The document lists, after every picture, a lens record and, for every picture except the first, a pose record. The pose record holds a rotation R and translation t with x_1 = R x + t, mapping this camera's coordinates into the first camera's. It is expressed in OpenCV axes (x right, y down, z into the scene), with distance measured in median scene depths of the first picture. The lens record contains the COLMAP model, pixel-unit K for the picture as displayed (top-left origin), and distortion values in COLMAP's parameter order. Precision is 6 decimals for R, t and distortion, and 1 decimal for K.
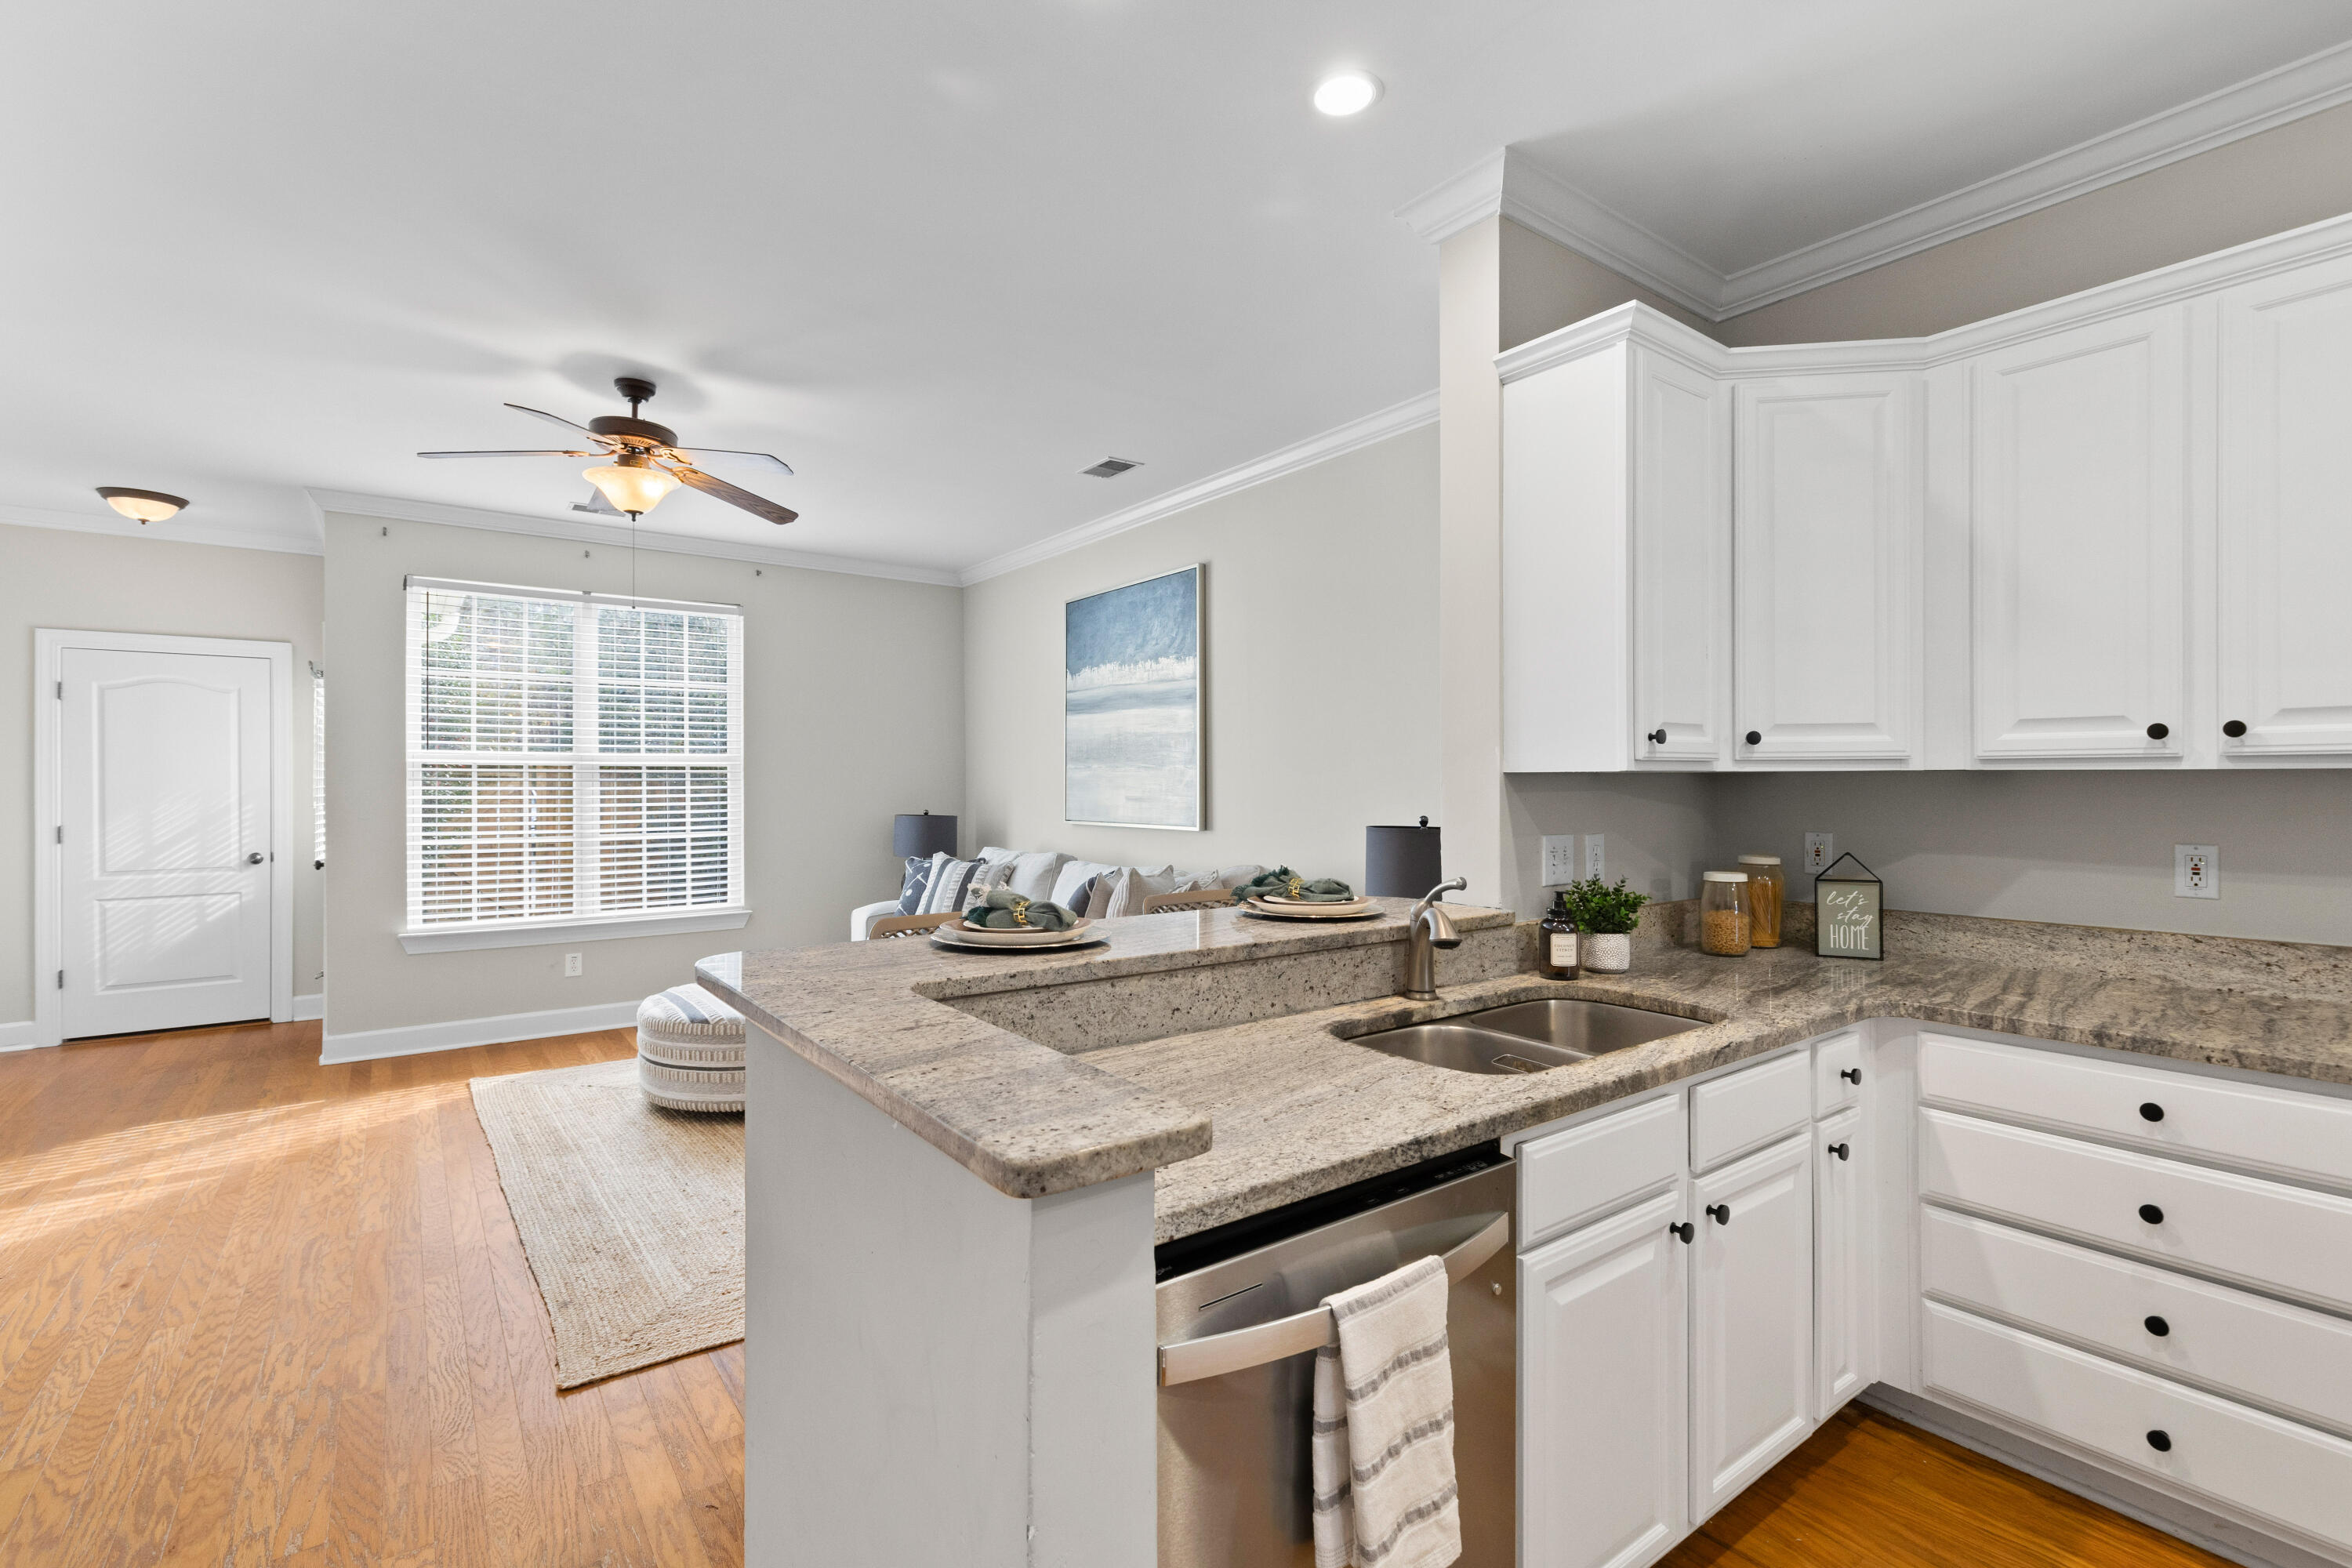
lens RADIAL K [[1065.1, 0, 1186.9], [0, 1065.1, 790.2], [0, 0, 1]] dist [-0.000400, 0.000144]
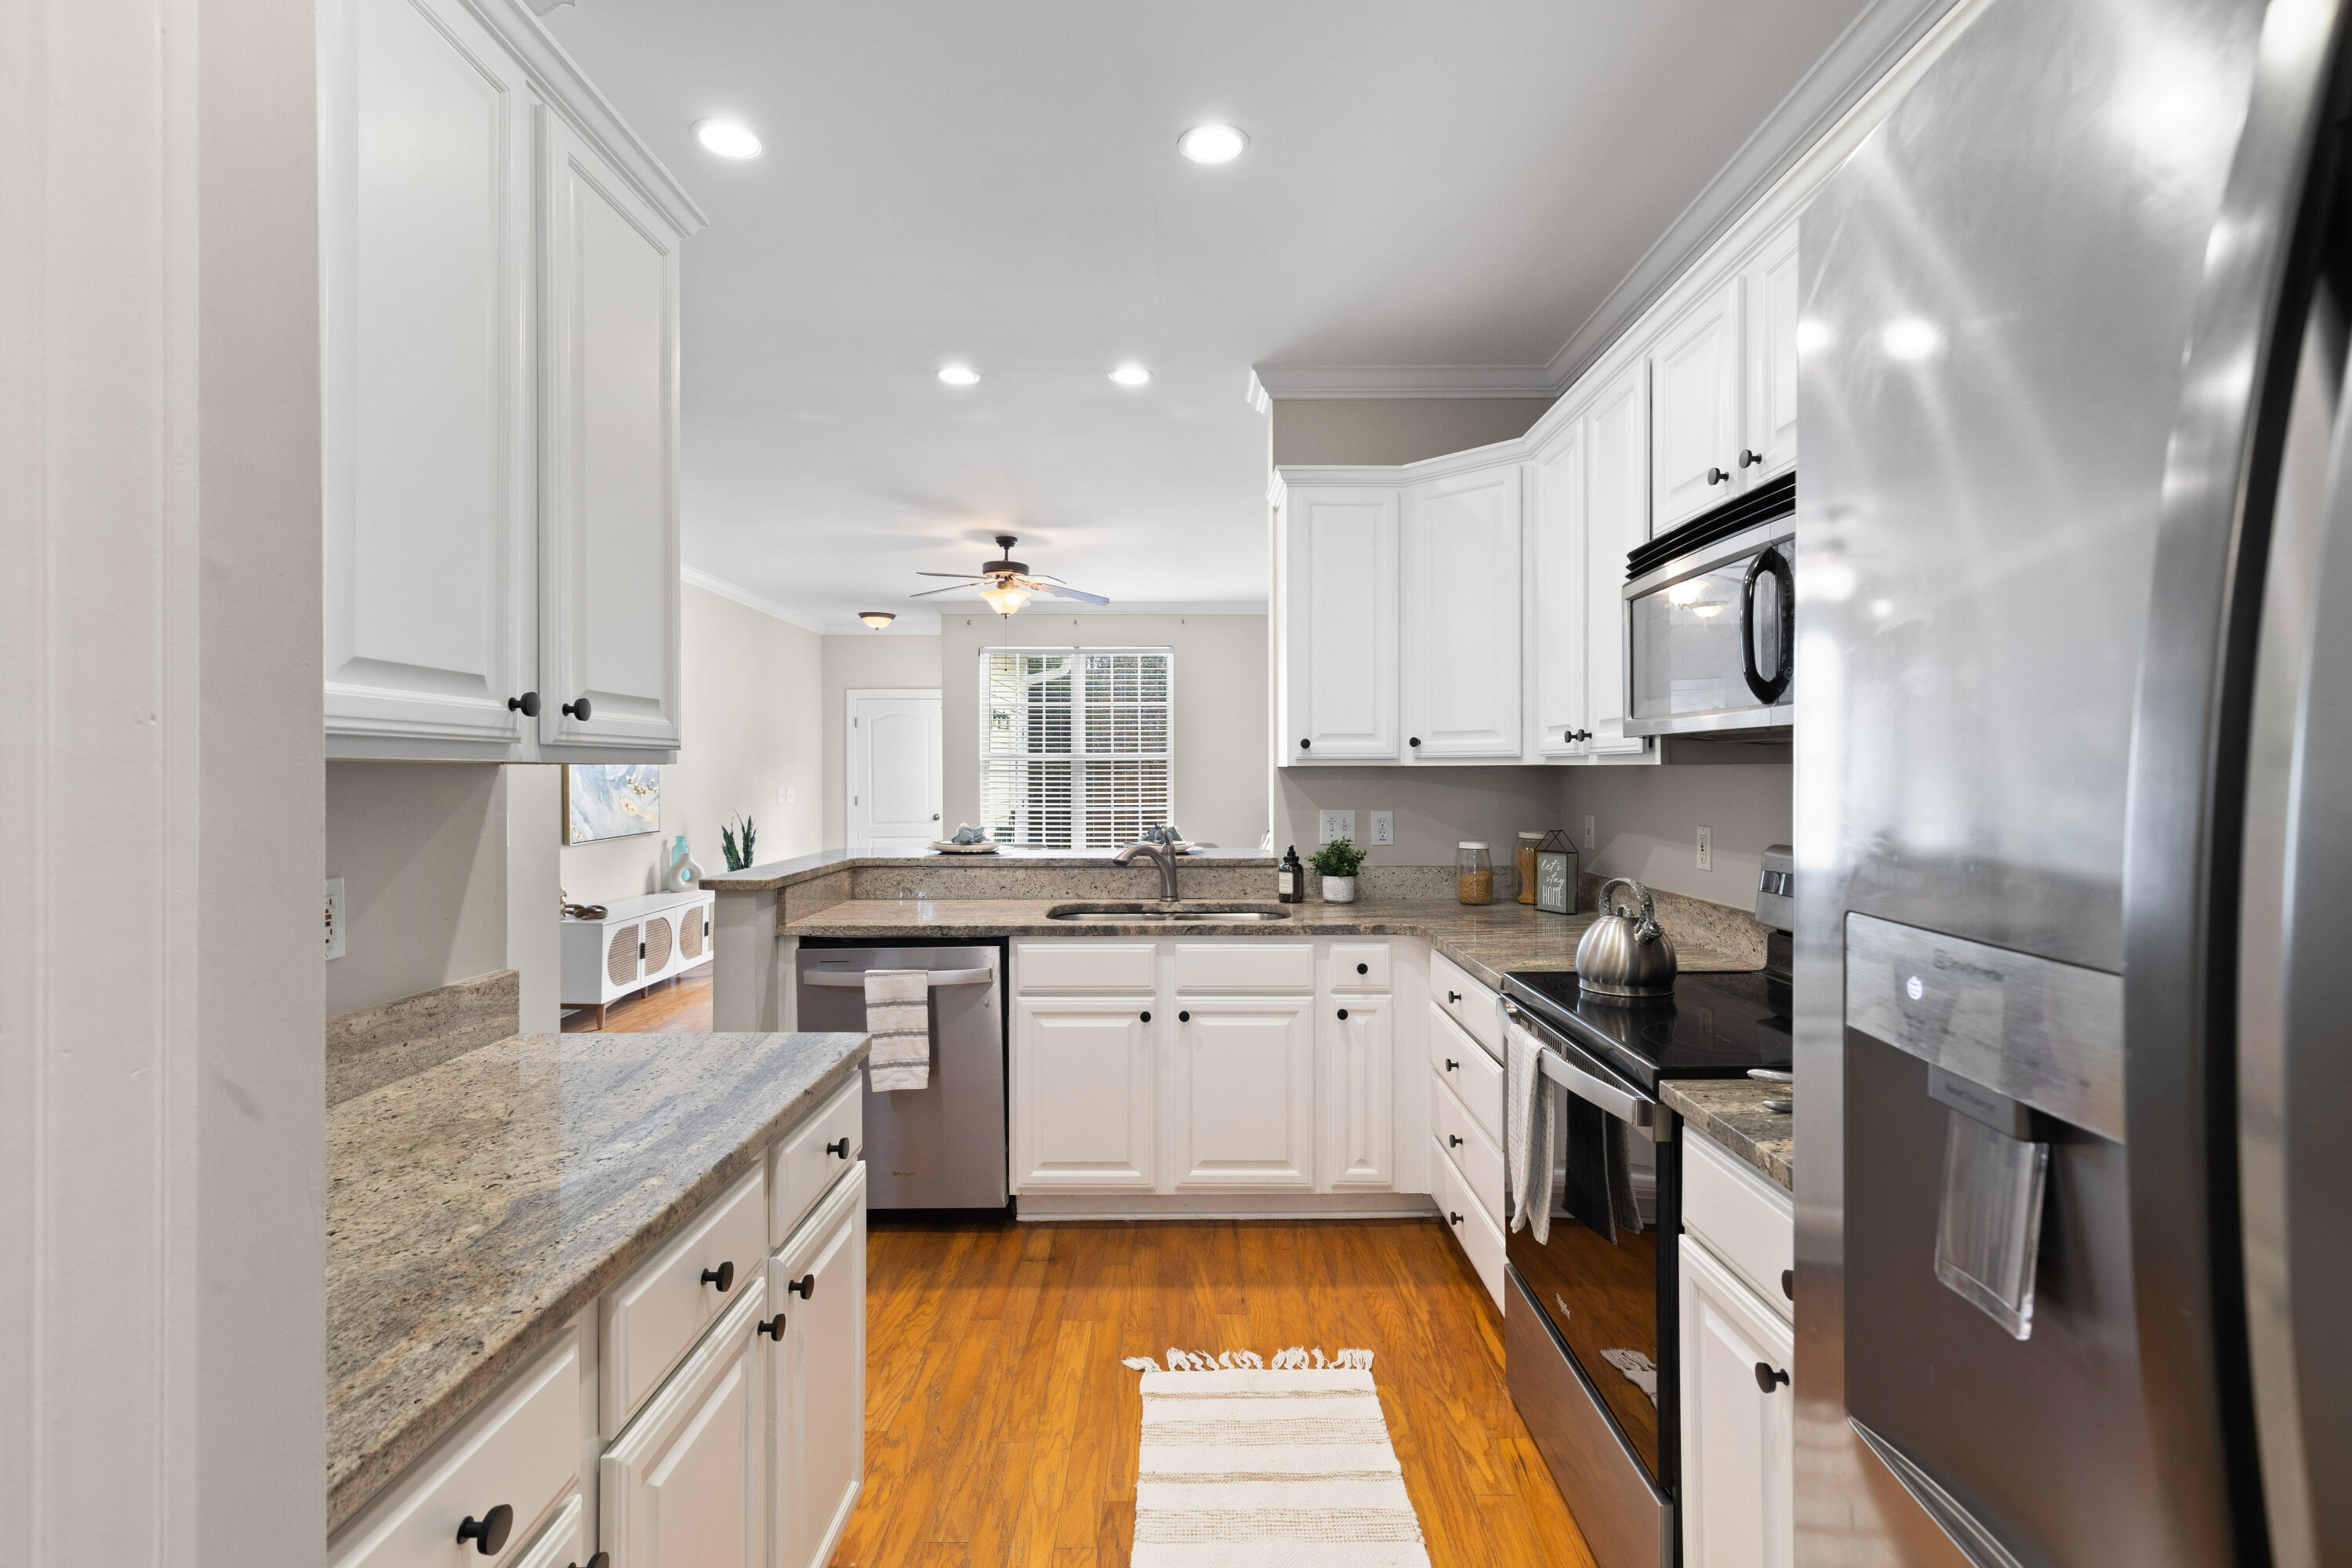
lens RADIAL K [[1065.1, 0, 1186.9], [0, 1065.1, 790.2], [0, 0, 1]] dist [-0.000400, 0.000144]
pose [[0.802315, 0.010845, -0.596802, 0.734423], [-0.005054, 0.999923, 0.011376, -0.000278], [0.596879, -0.006111, 0.802308, -0.199710]]
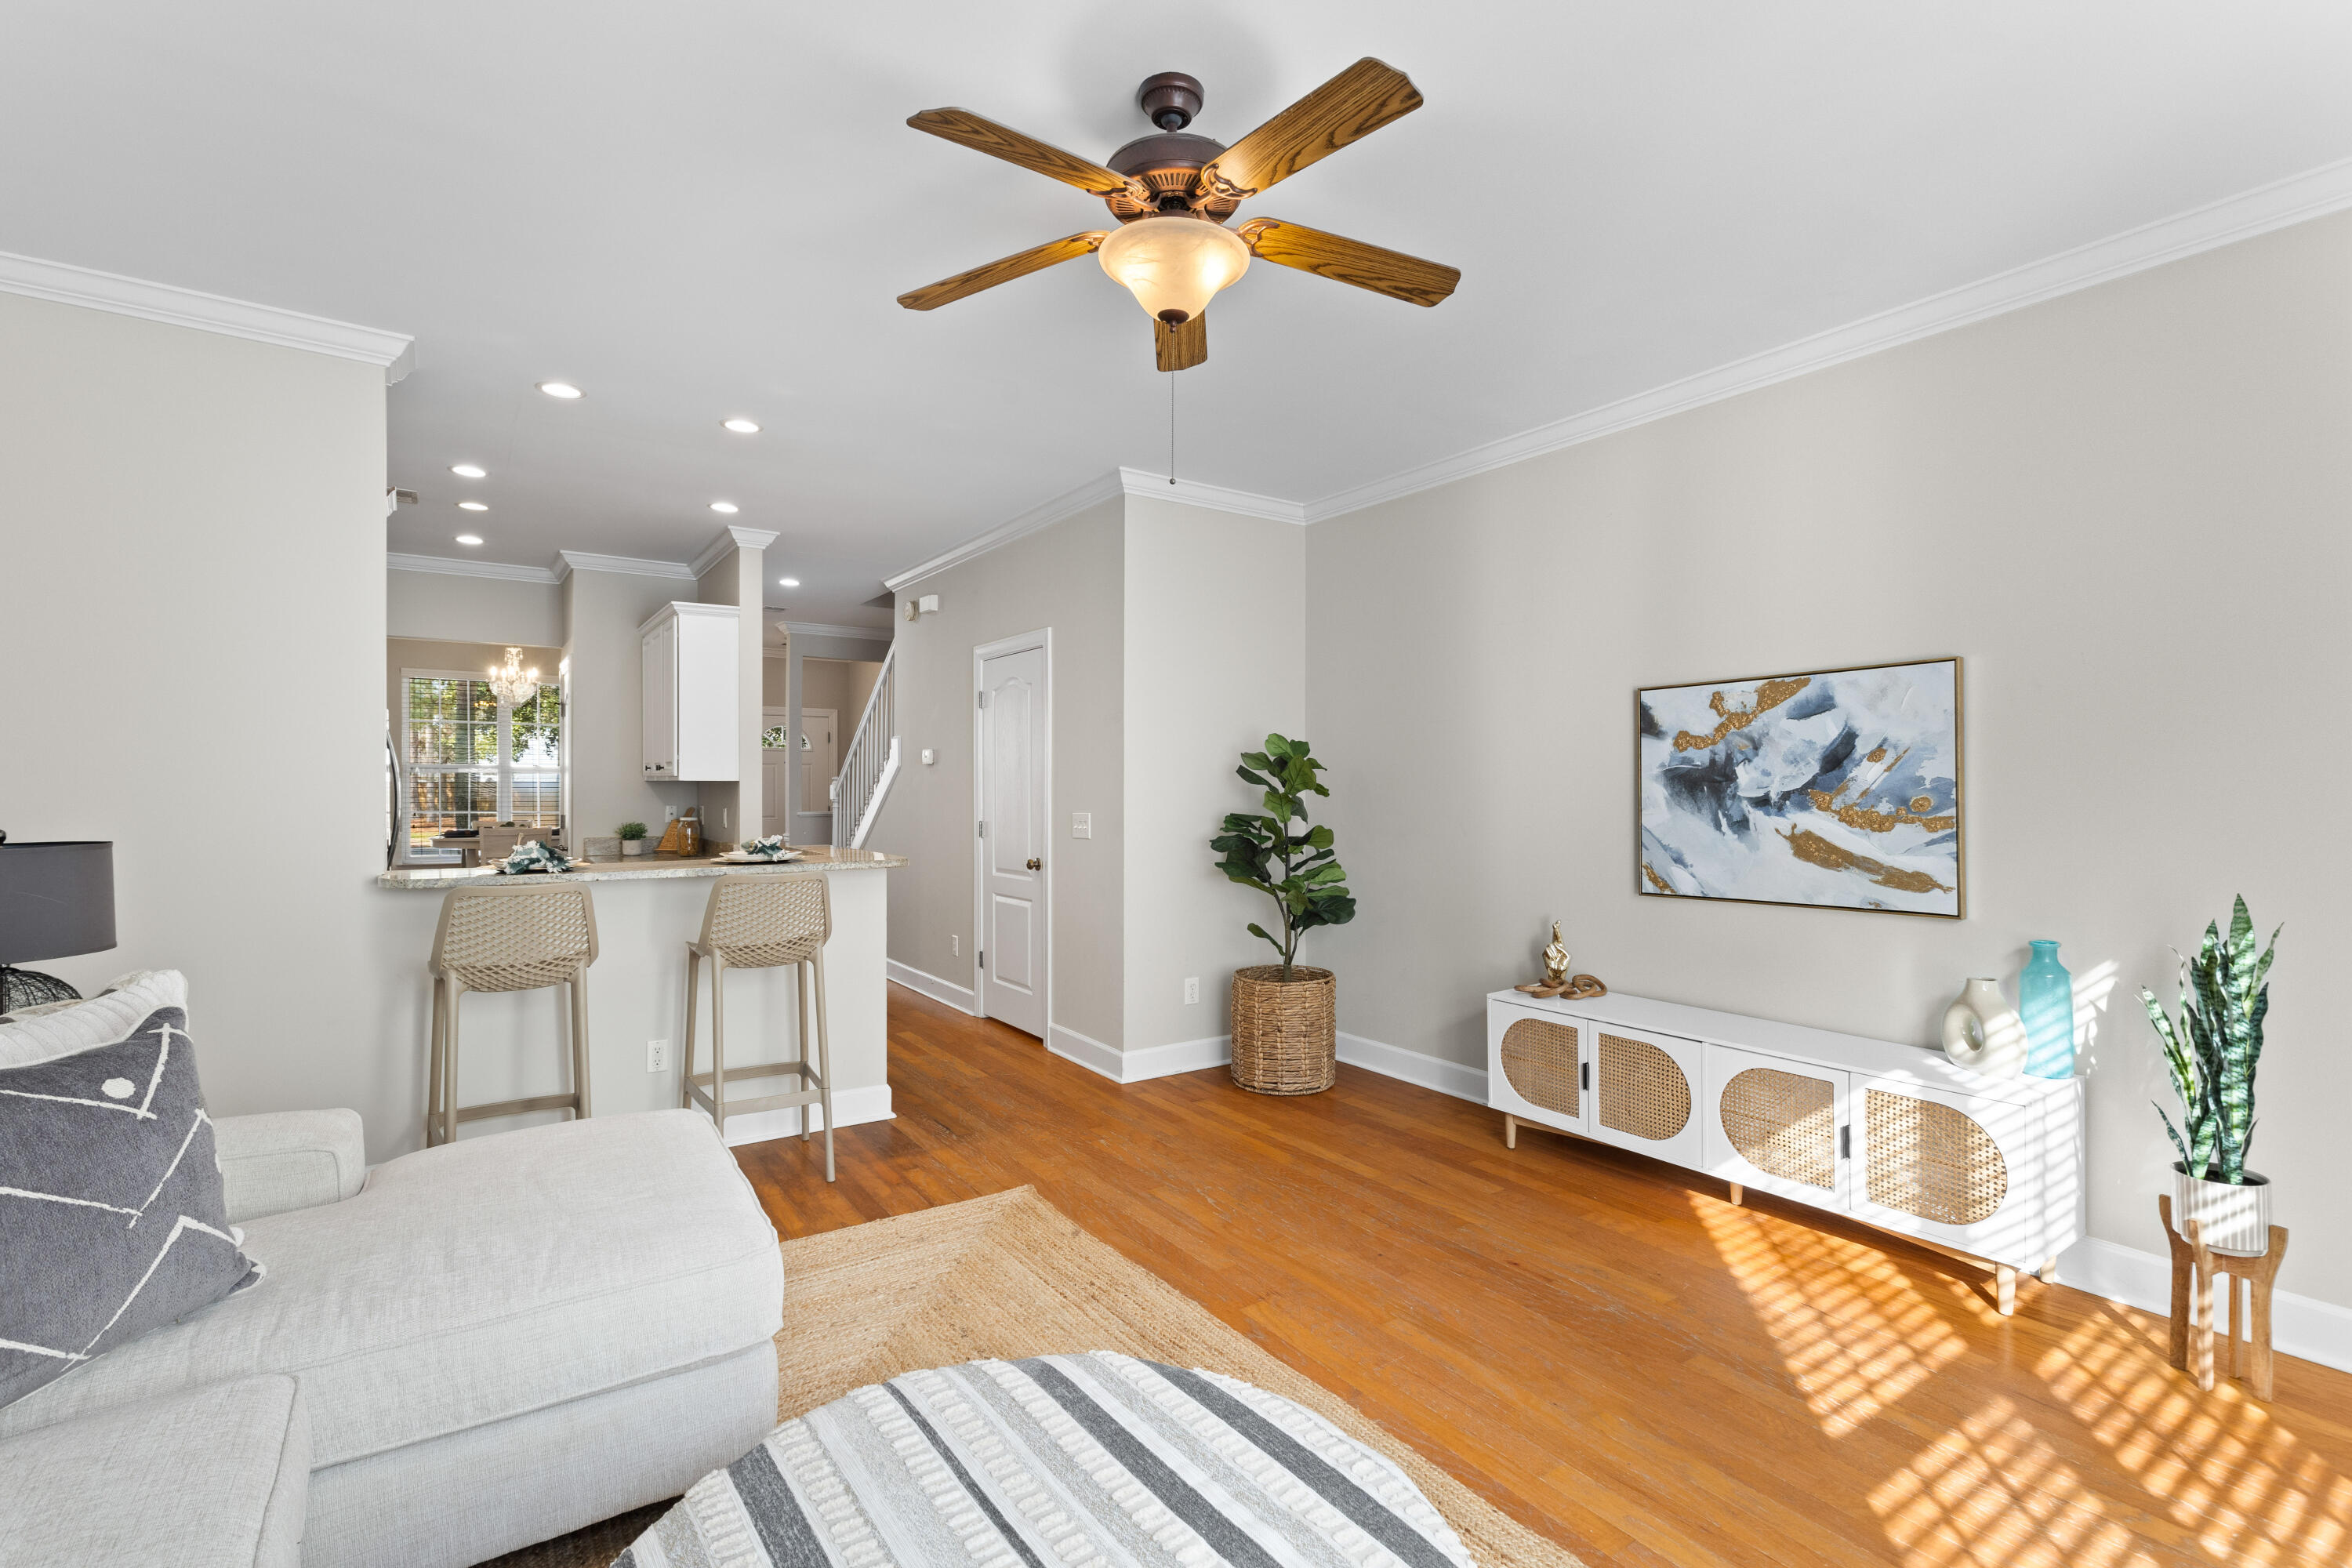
lens RADIAL K [[1065.1, 0, 1186.9], [0, 1065.1, 790.2], [0, 0, 1]] dist [-0.000400, 0.000144]
pose [[-0.999084, -0.000431, 0.042799, -0.553176], [-0.000102, 0.999970, 0.007689, -0.005950], [-0.042801, 0.007678, -0.999054, 1.580059]]
